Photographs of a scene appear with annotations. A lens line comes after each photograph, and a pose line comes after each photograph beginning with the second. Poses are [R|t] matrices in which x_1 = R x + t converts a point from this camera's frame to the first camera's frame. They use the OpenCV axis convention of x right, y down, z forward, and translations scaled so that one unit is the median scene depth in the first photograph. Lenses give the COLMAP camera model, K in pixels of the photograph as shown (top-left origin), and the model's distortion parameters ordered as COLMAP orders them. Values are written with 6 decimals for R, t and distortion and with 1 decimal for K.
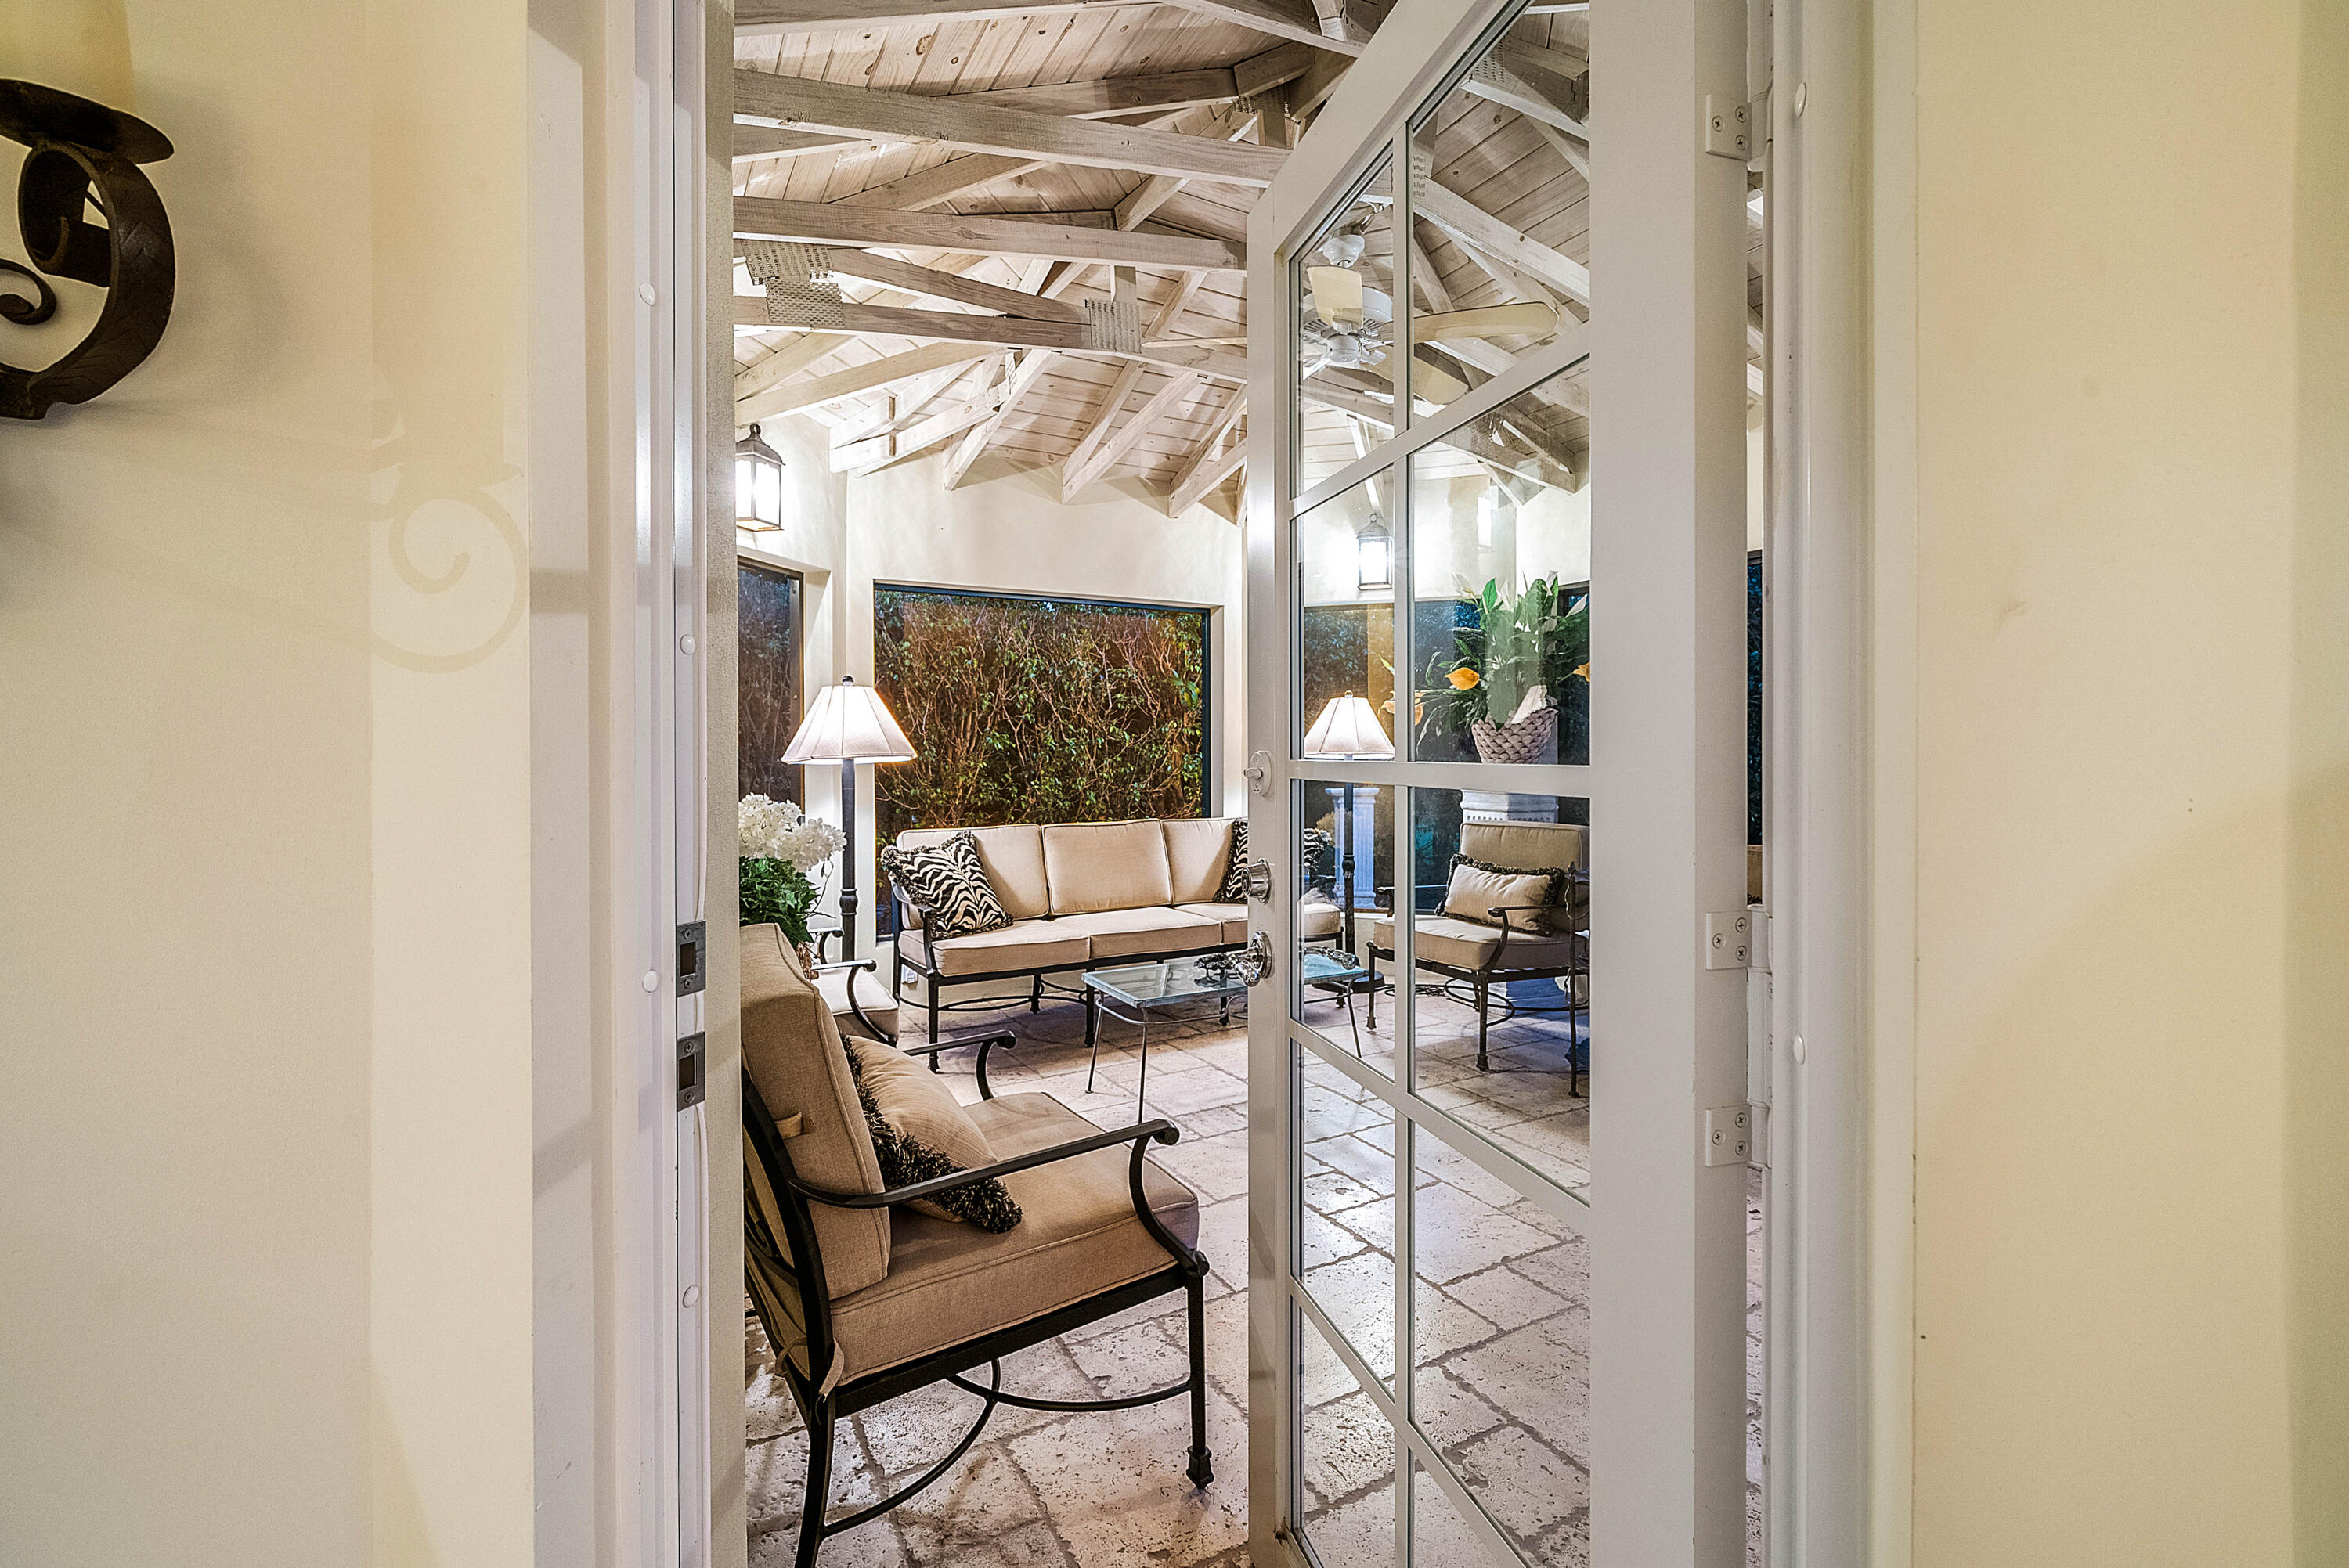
lens RADIAL K [[1000.3, 0, 1174.8], [0, 1000.3, 749.9], [0, 0, 1]] dist [0.000044, -0.000001]
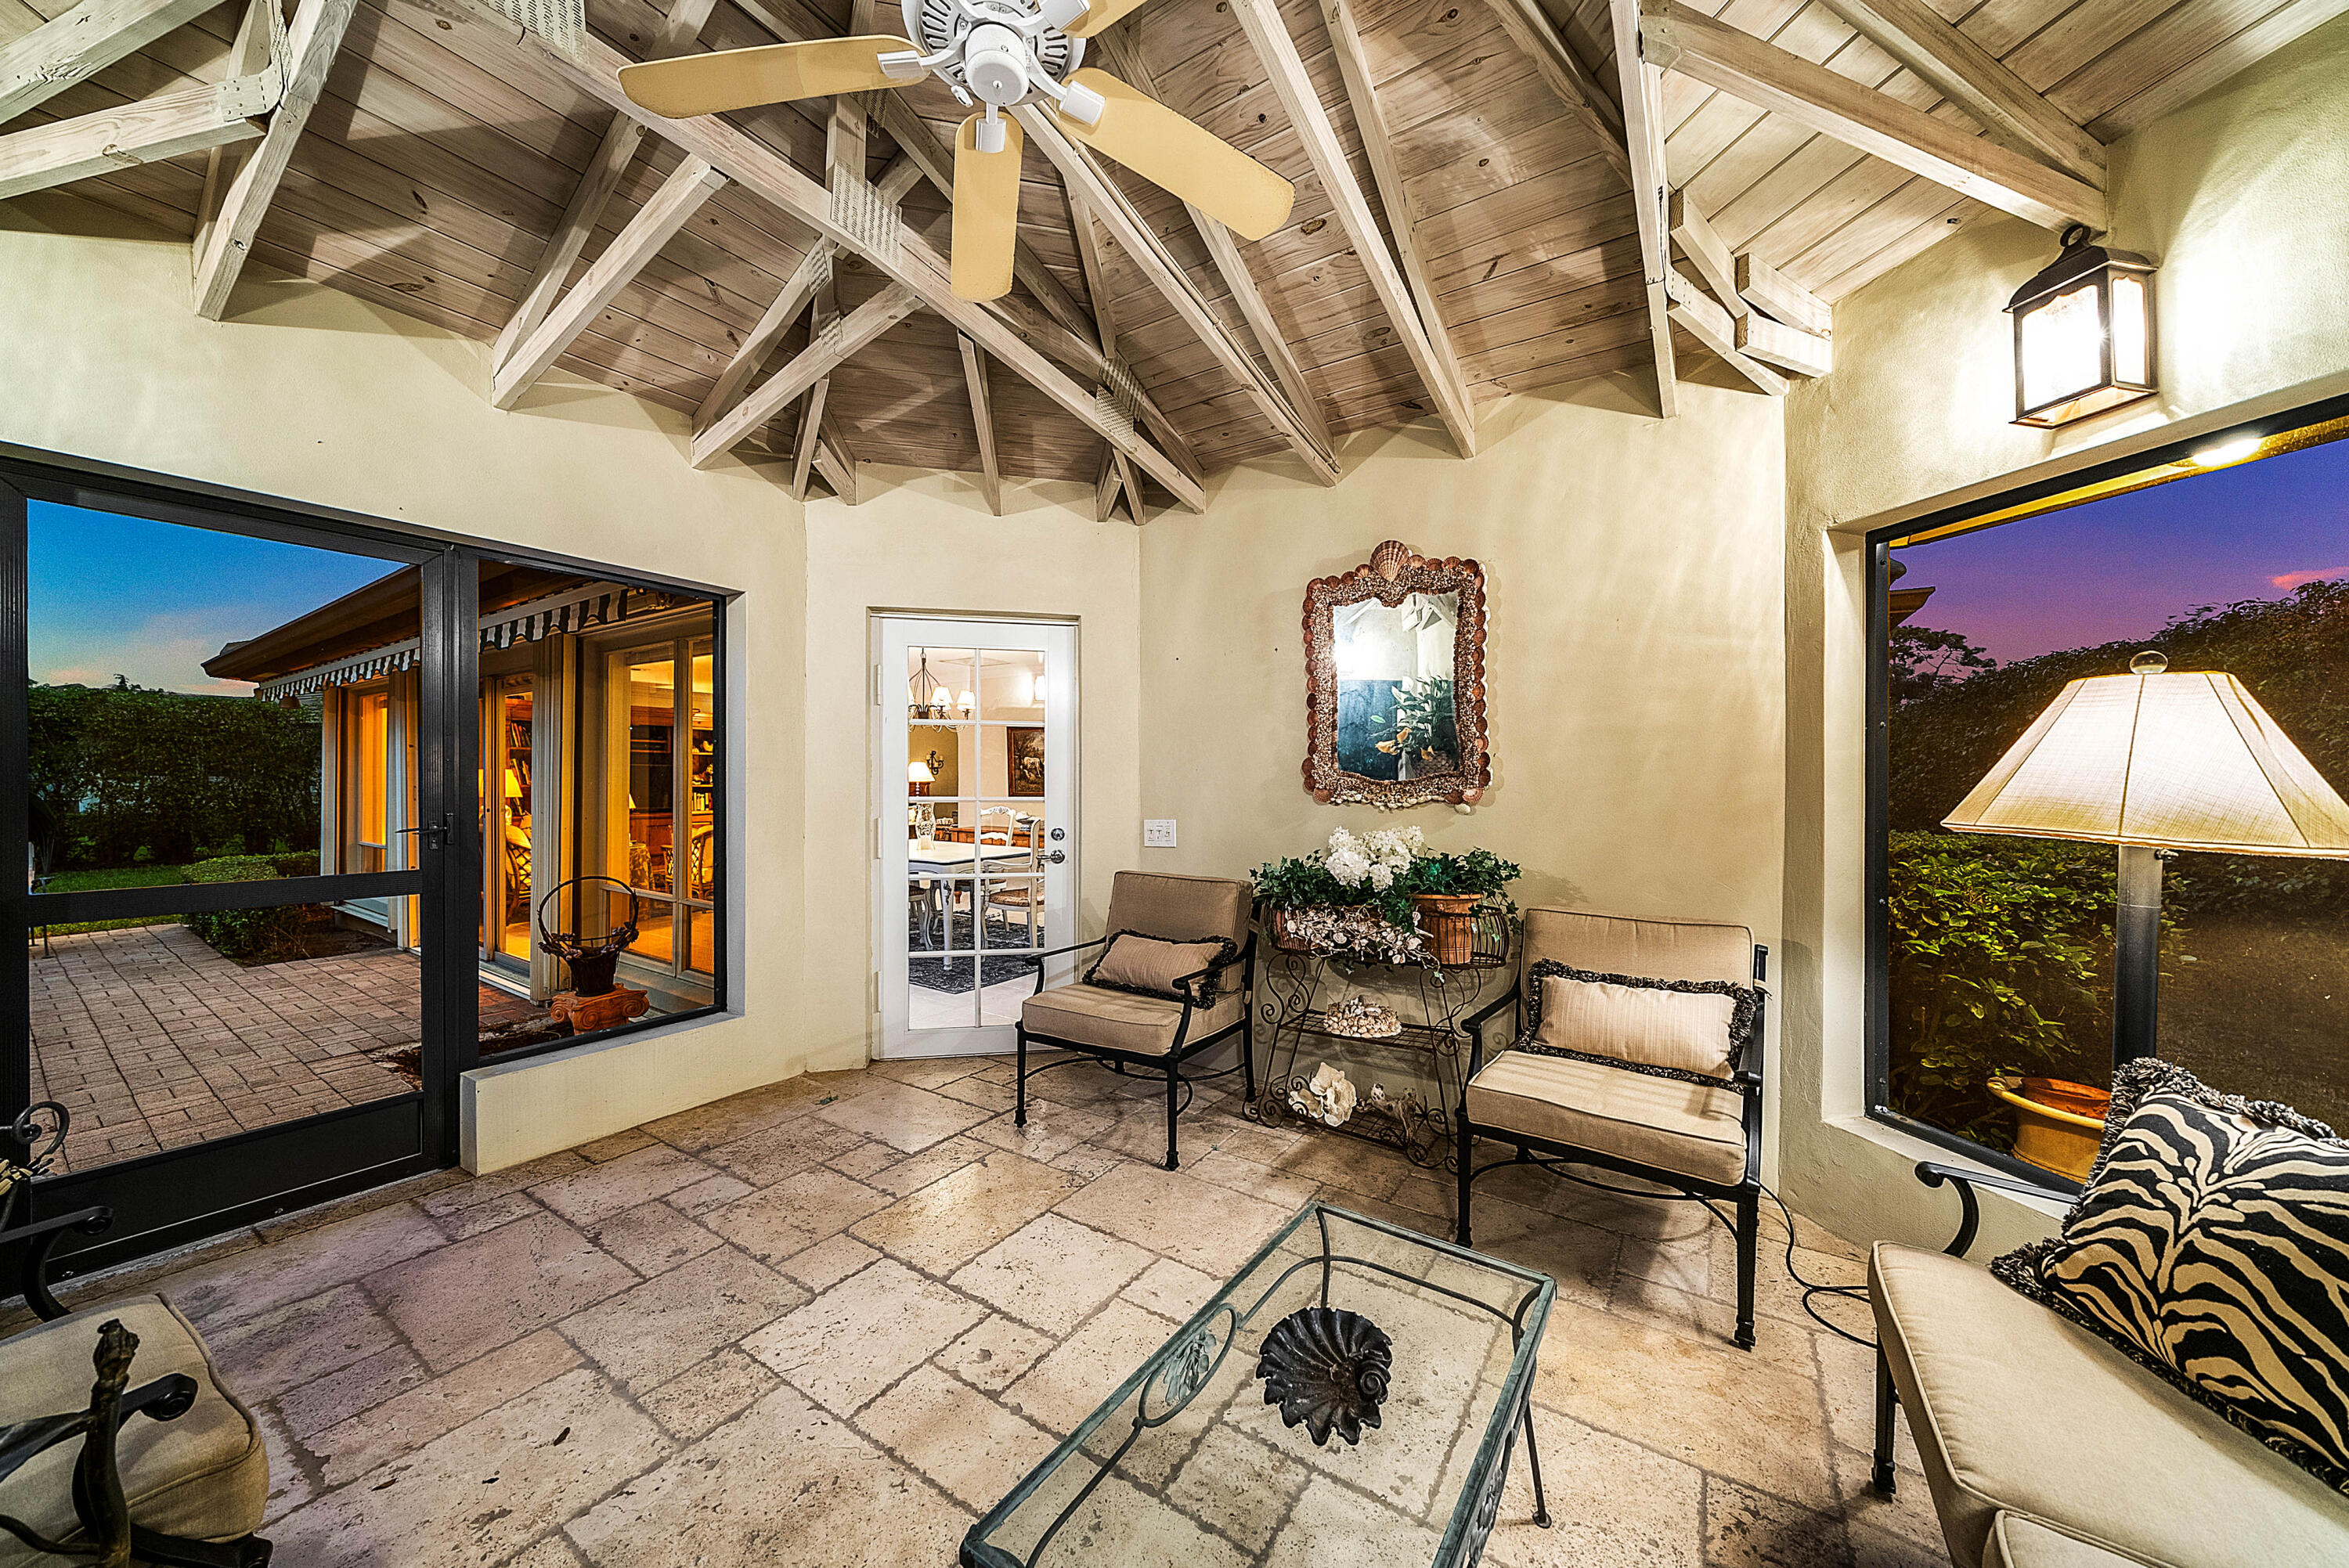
lens RADIAL K [[834.0, 0, 1174.5], [0, 834.0, 784.0], [0, 0, 1]] dist [0.000033, -0.000001]
pose [[-0.888411, 0.002326, -0.459043, 0.324243], [-0.000500, 0.999982, 0.006034, -0.024245], [0.459048, 0.005590, -0.888394, 1.602298]]
